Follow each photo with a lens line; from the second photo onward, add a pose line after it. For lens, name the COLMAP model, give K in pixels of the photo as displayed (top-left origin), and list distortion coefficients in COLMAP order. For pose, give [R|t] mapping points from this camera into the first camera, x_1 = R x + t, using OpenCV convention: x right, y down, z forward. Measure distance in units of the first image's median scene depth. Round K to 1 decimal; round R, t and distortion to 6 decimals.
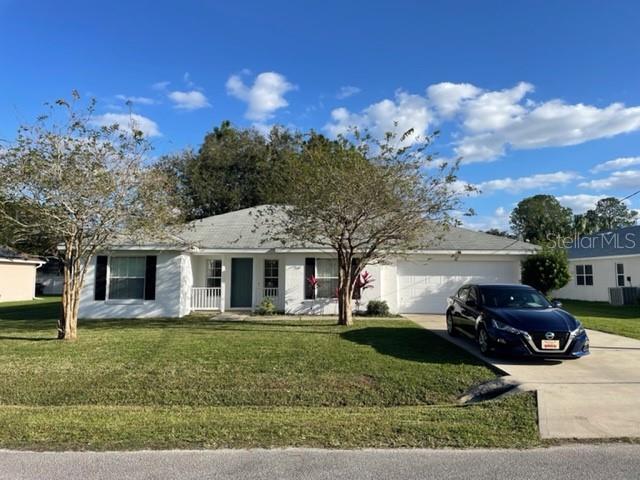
lens RADIAL K [[482.0, 0, 317.6], [0, 482.0, 239.4], [0, 0, 1]] dist [0.055025, -0.014224]
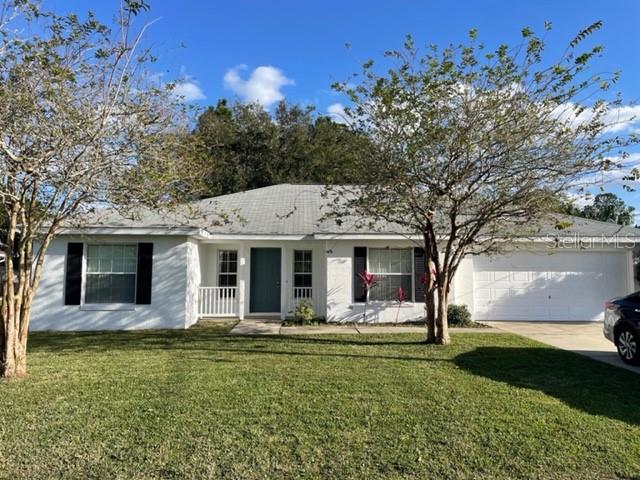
lens RADIAL K [[482.0, 0, 322.3], [0, 482.0, 238.8], [0, 0, 1]] dist [0.055025, -0.014224]
pose [[0.999276, 0.002660, 0.037953, -0.105378], [-0.002869, 0.999981, 0.005469, 0.022350], [-0.037938, -0.005574, 0.999265, 0.263981]]
